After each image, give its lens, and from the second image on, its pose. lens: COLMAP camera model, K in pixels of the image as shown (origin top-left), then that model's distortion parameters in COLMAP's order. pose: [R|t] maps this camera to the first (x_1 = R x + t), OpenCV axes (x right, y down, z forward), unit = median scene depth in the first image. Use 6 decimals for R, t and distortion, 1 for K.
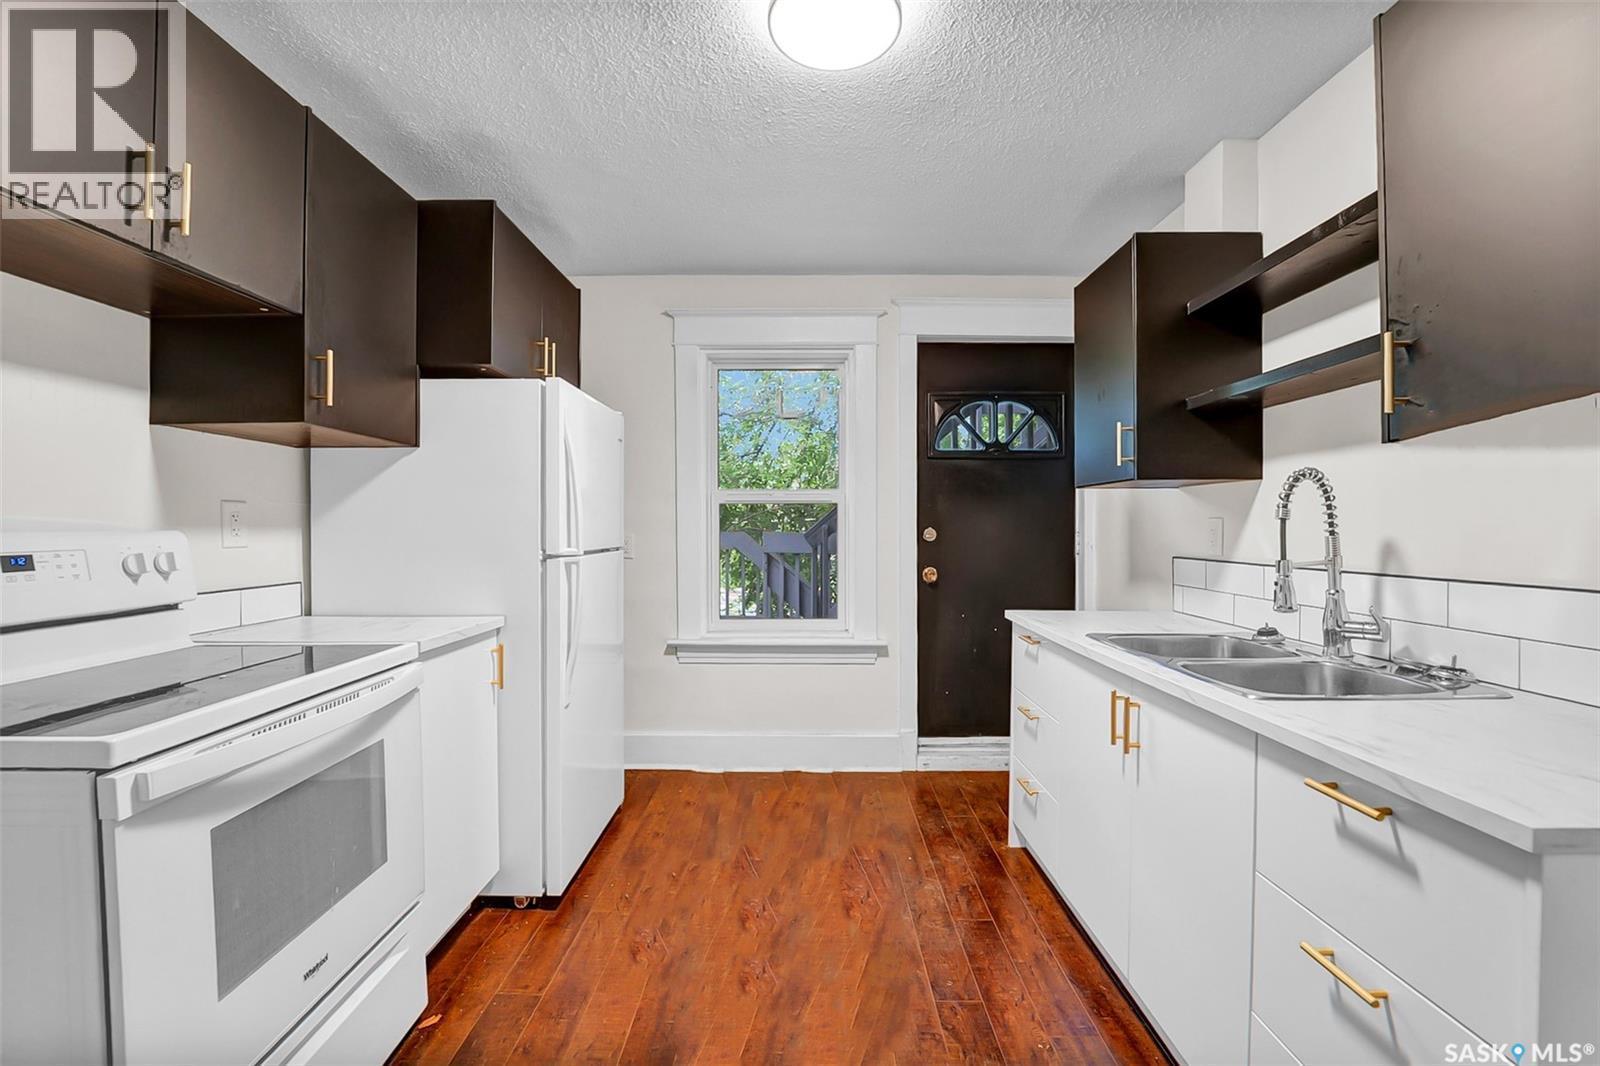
lens RADIAL K [[667.6, 0, 800.0], [0, 667.6, 533.0], [0, 0, 1]] dist [-0.016150, -0.000074]
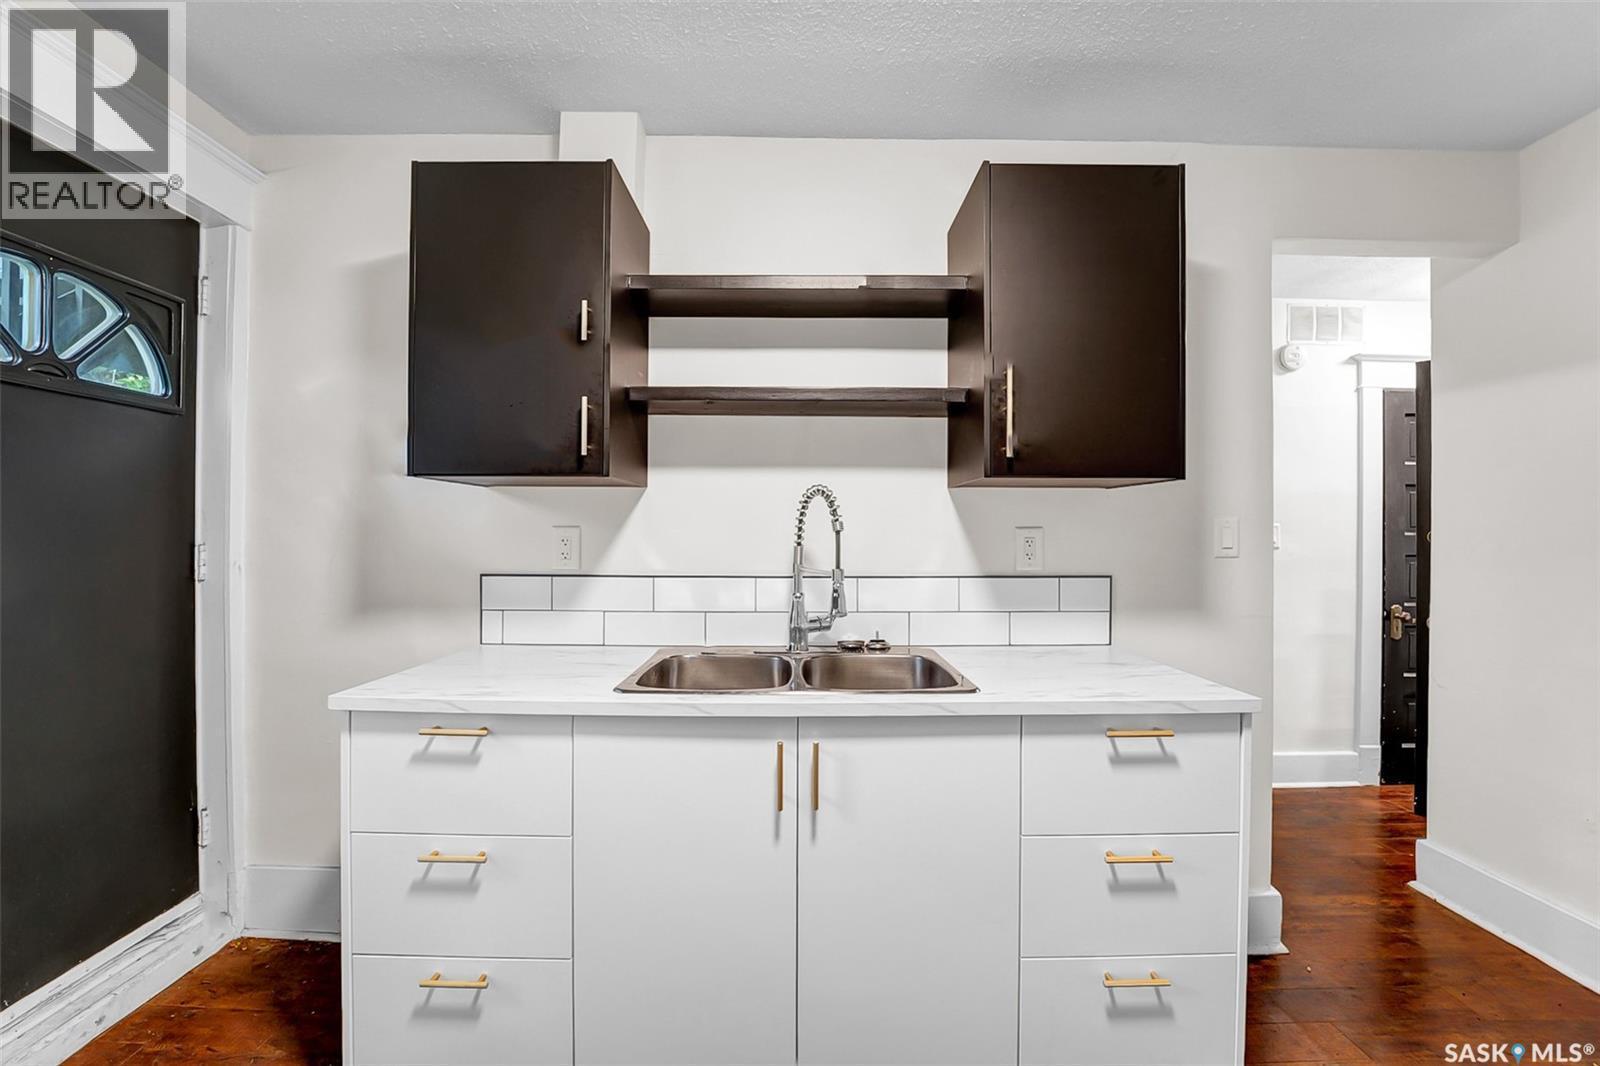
lens RADIAL K [[667.6, 0, 800.0], [0, 667.6, 533.0], [0, 0, 1]] dist [-0.016150, -0.000074]
pose [[-0.001375, -0.000143, 0.999999, -0.307810], [0.005406, 0.999985, 0.000150, -0.015877], [-0.999984, 0.005406, -0.001374, 0.890639]]
